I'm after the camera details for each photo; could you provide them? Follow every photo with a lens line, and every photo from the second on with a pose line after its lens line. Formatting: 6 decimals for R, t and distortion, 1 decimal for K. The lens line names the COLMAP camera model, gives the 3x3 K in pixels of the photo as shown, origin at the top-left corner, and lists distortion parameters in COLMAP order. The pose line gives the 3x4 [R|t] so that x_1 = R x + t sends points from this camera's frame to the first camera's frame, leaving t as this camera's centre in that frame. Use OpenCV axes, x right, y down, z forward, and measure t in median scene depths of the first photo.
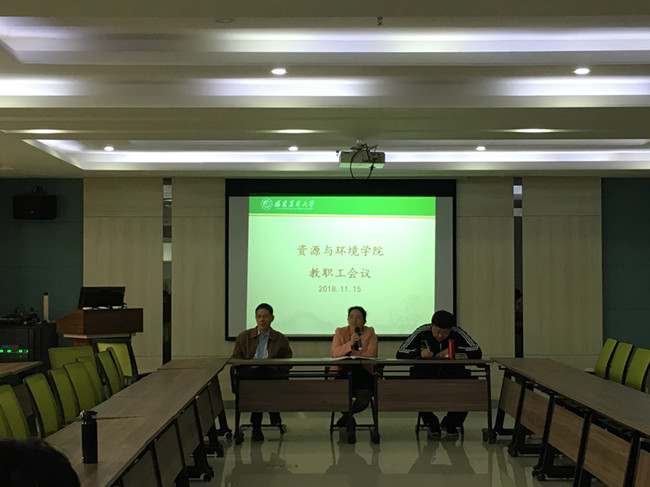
lens RADIAL K [[1251.7, 0, 328.8], [0, 1251.7, 239.8], [0, 0, 1]] dist [0.038856, 0.000000]
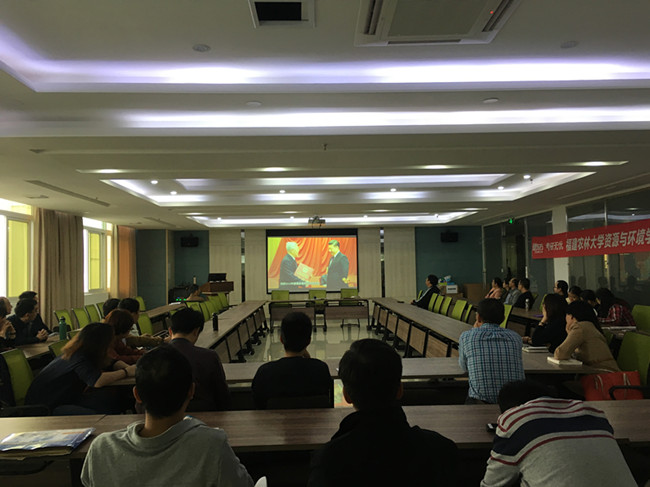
lens RADIAL K [[547.9, 0, 324.1], [0, 547.9, 242.2], [0, 0, 1]] dist [0.068764, -0.030940]
pose [[0.999721, -0.016552, 0.016827, 0.018157], [0.016874, 0.999674, -0.019146, -0.000227], [-0.016505, 0.019425, 0.999675, -0.118880]]
